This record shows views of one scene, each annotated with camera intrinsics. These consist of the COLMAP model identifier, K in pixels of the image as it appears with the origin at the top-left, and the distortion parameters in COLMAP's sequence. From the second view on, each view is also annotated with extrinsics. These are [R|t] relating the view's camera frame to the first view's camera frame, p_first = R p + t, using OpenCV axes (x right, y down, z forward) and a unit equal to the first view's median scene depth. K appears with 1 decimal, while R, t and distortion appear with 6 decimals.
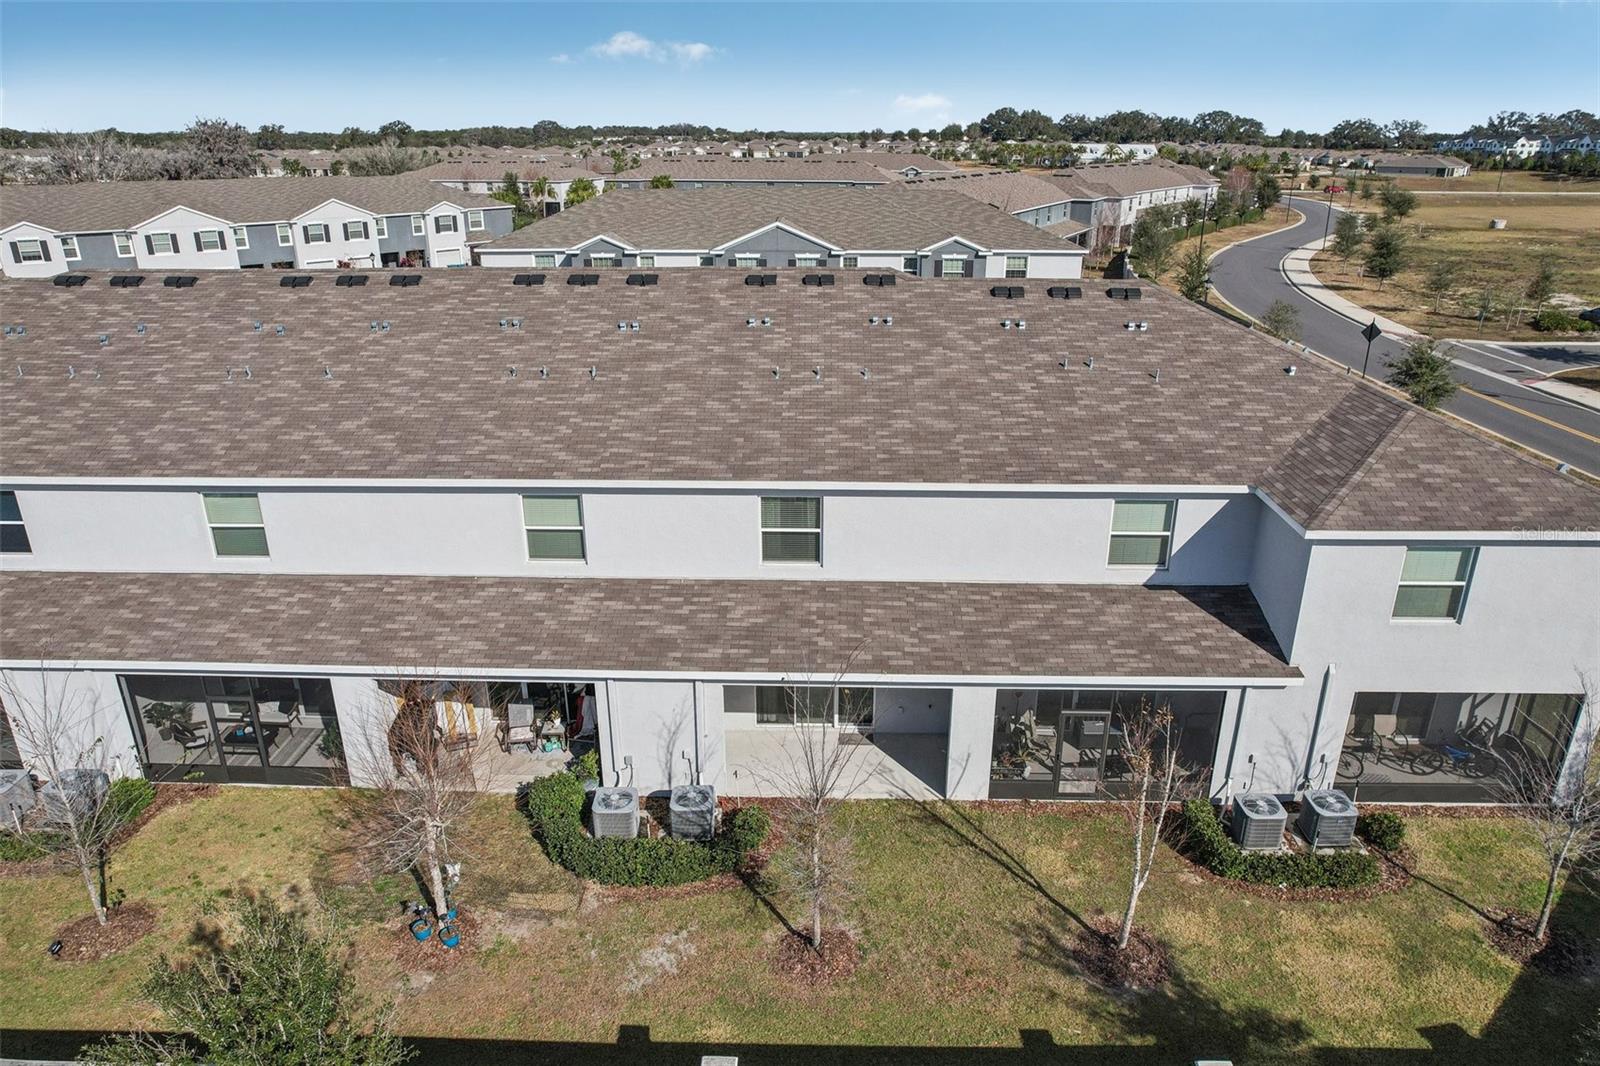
lens RADIAL K [[1047.7, 0, 800.0], [0, 1047.7, 533.0], [0, 0, 1]] dist [-0.074584, 0.064234]
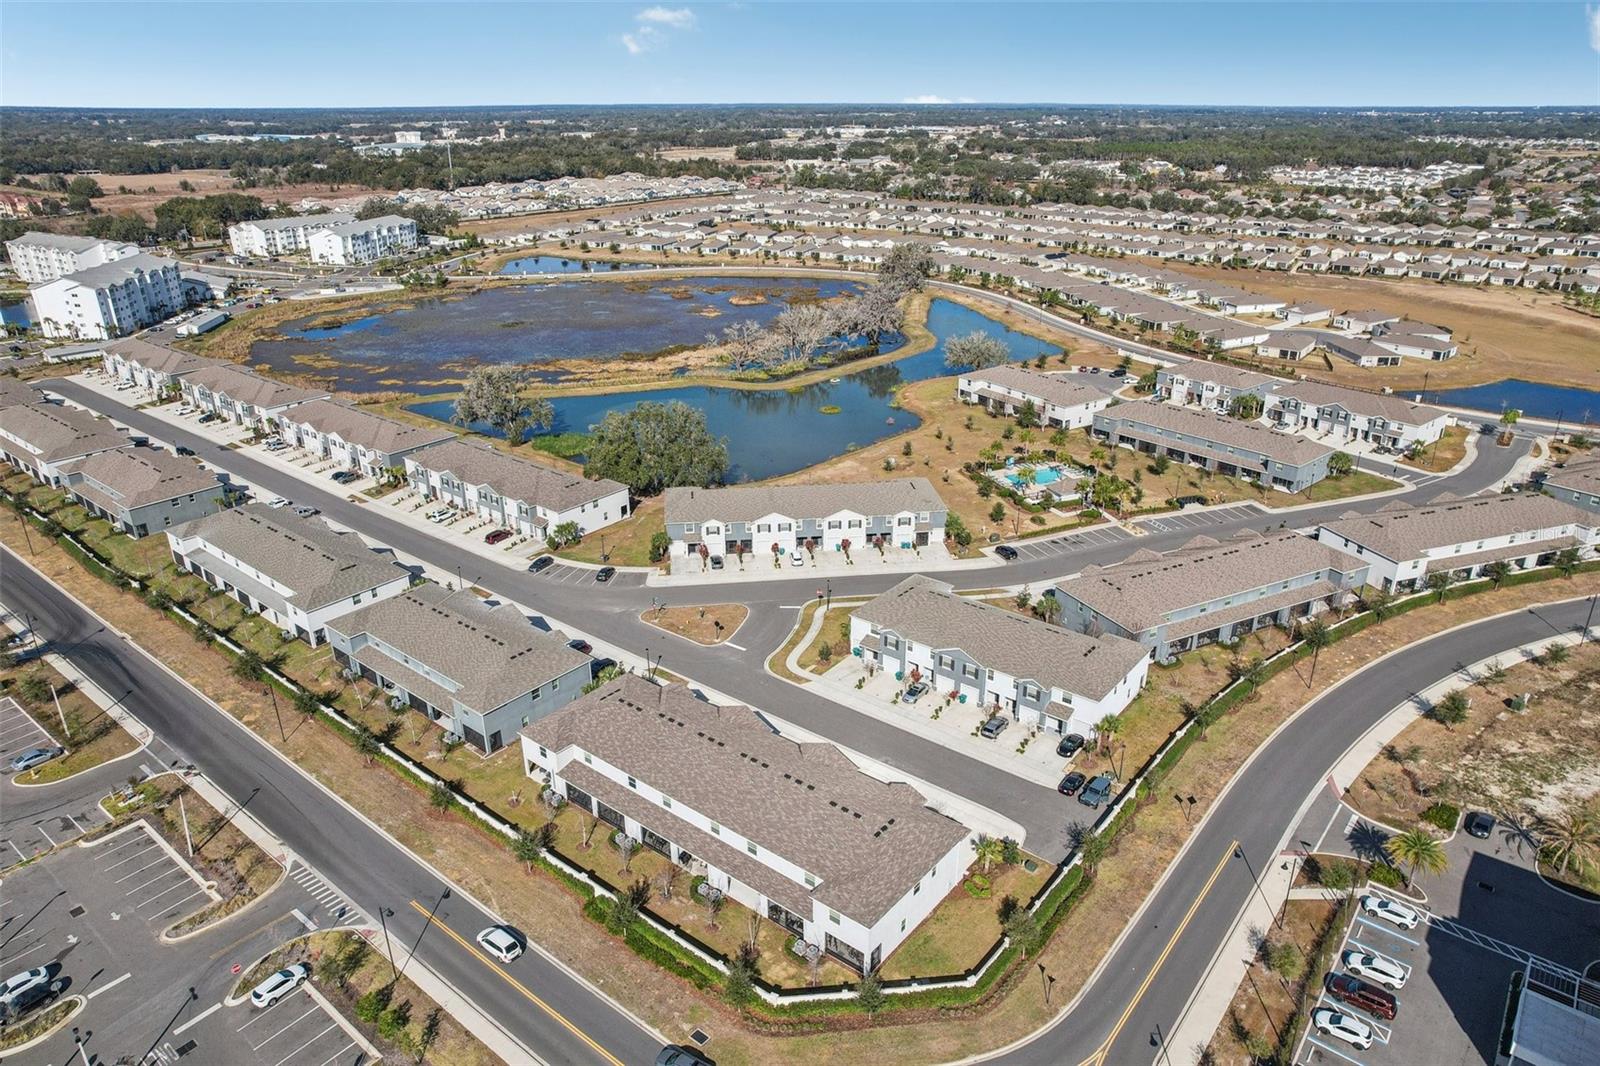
lens RADIAL K [[1047.7, 0, 800.0], [0, 1047.7, 533.0], [0, 0, 1]] dist [-0.074584, 0.064234]
pose [[0.797512, 0.229415, -0.557982, 2.453530], [-0.212216, 0.972446, 0.096507, -1.881546], [0.564747, 0.041447, 0.824222, -2.807367]]
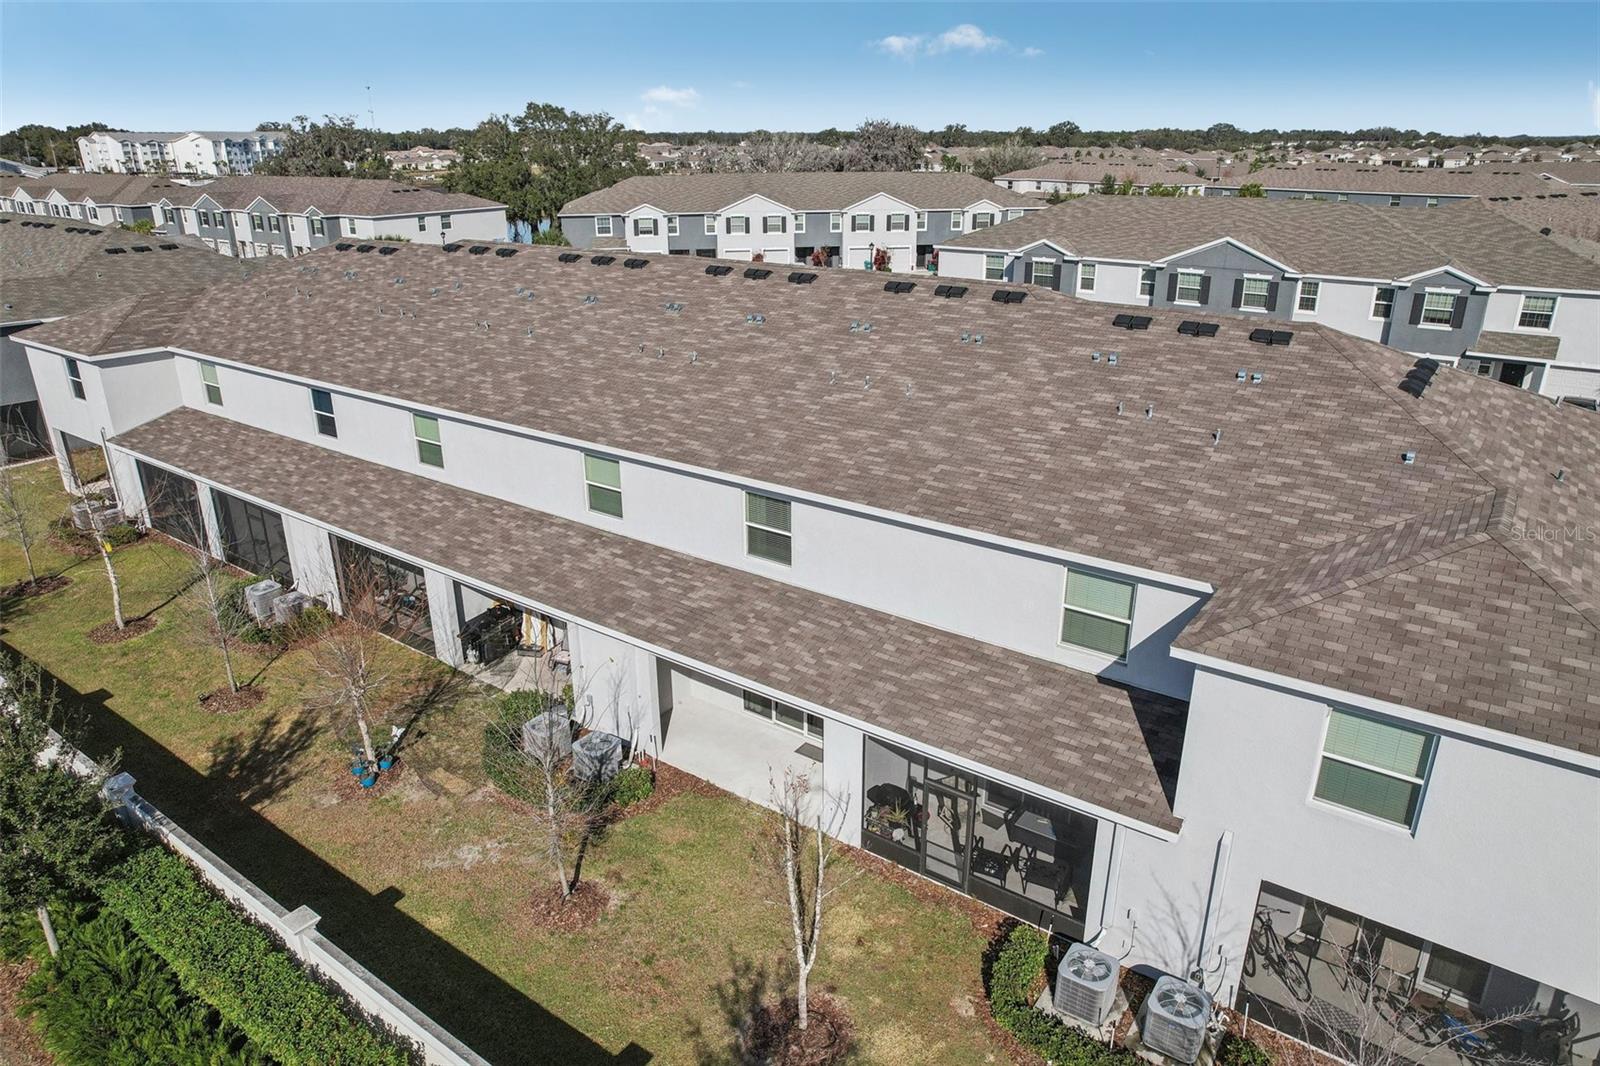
lens RADIAL K [[1047.7, 0, 800.0], [0, 1047.7, 533.0], [0, 0, 1]] dist [-0.074584, 0.064234]
pose [[0.824604, 0.199320, -0.529433, 0.553458], [-0.199856, 0.978167, 0.056978, -0.062702], [0.529231, 0.058826, 0.846436, 0.152609]]
